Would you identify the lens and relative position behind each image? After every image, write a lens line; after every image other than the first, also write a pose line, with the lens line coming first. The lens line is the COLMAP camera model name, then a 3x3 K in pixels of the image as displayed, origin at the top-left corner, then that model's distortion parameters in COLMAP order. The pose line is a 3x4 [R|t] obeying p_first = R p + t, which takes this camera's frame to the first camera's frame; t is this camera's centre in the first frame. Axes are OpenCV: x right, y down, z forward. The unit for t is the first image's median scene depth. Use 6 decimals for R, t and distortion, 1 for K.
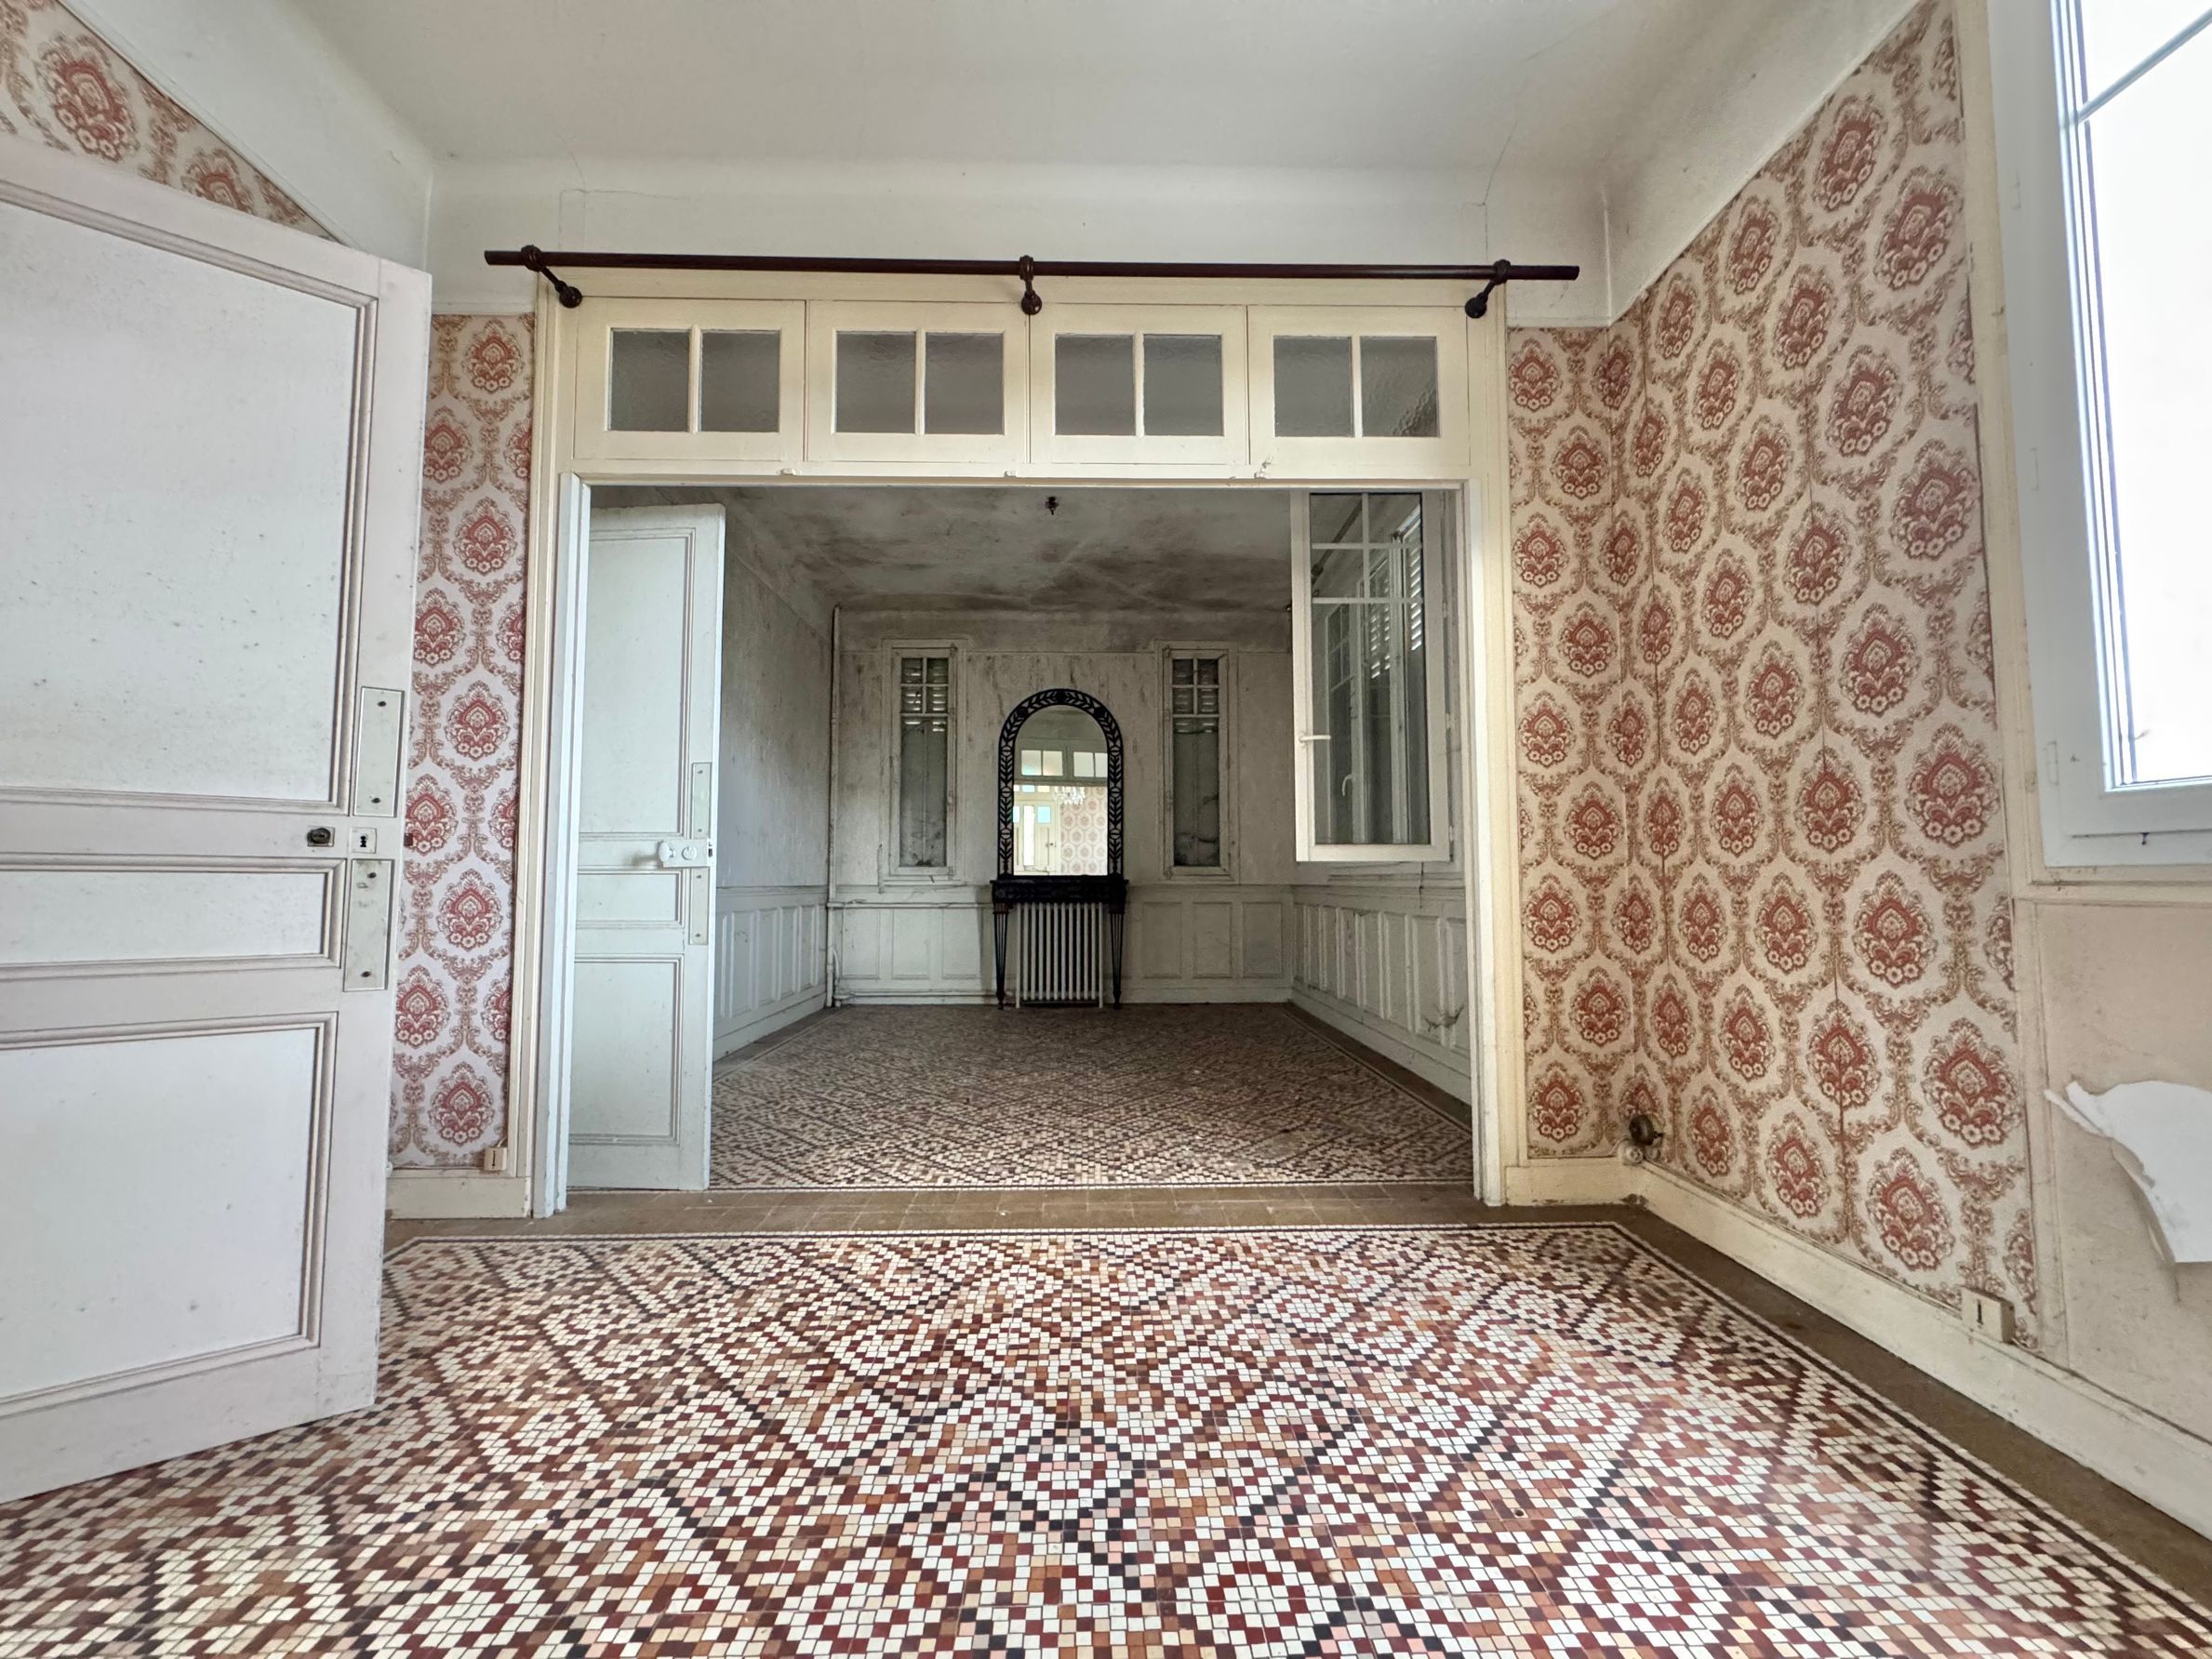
lens RADIAL K [[886.7, 0, 1106.0], [0, 886.7, 829.5], [0, 0, 1]] dist [0.000015, -0.000001]
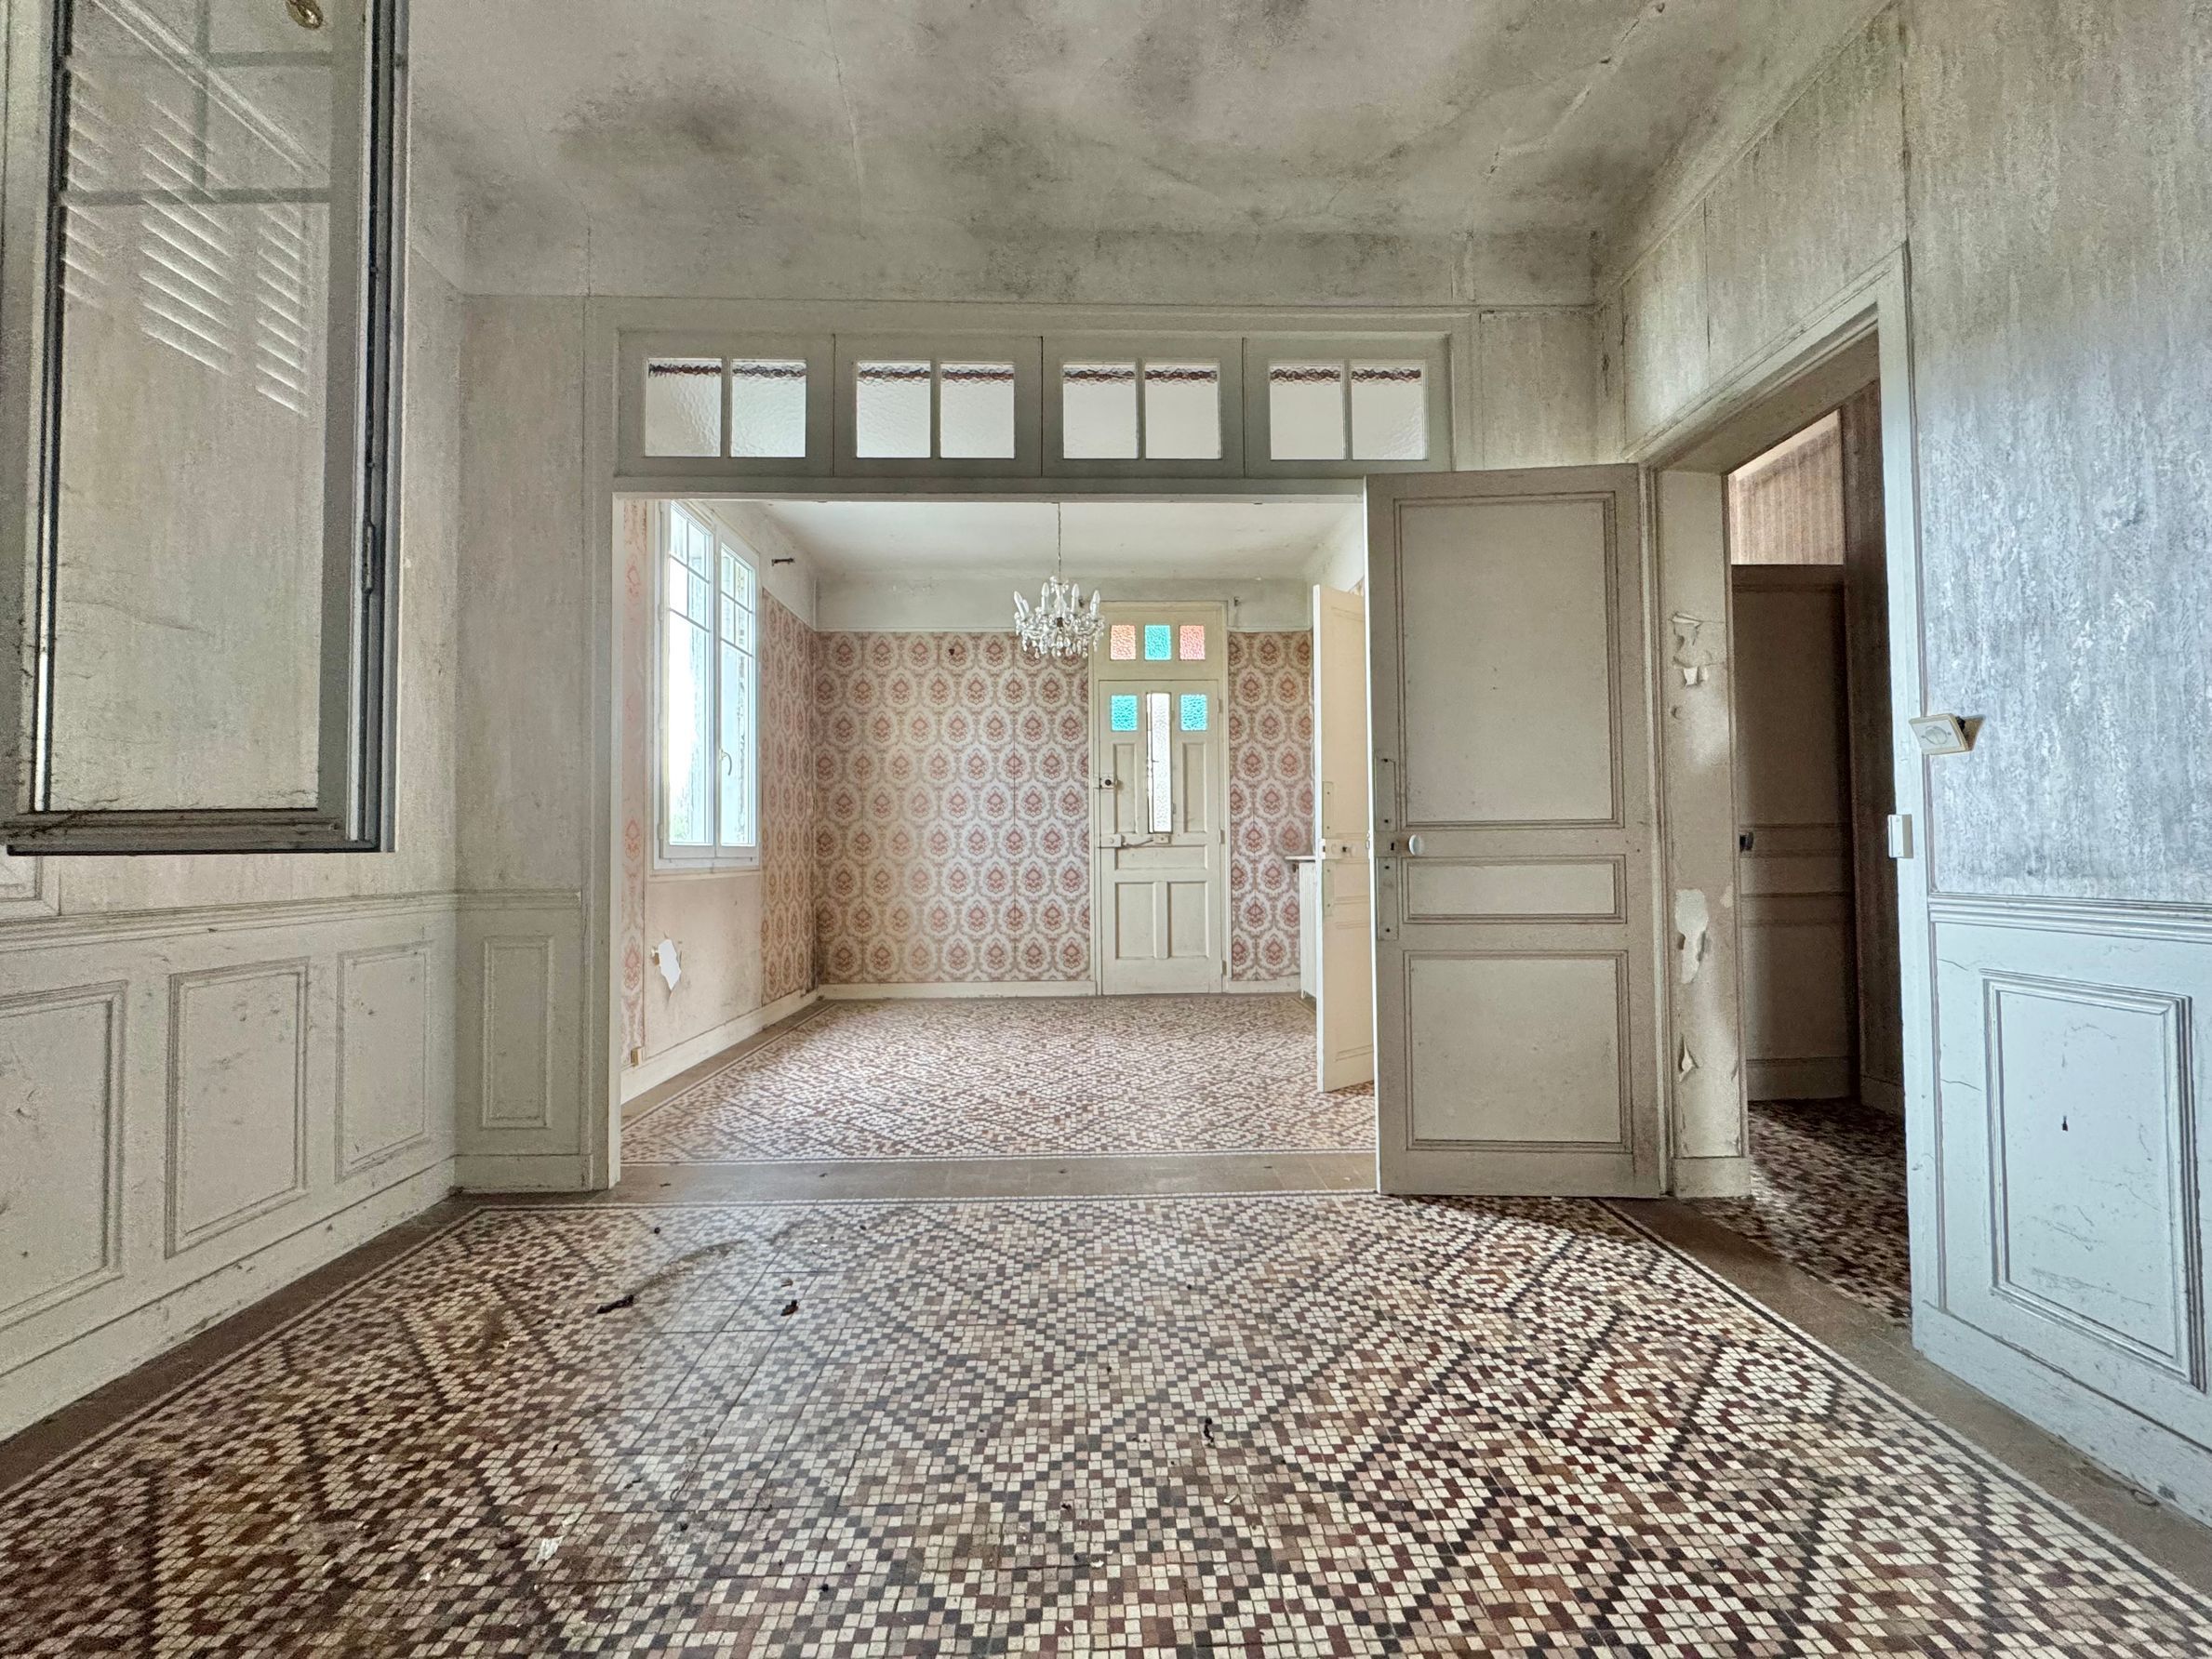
lens RADIAL K [[886.7, 0, 1106.0], [0, 886.7, 829.5], [0, 0, 1]] dist [0.000015, -0.000001]
pose [[-0.999904, 0.010787, -0.008721, -0.188629], [0.011522, 0.995949, -0.089180, 0.119229], [0.007723, -0.089272, -0.995977, 2.507689]]
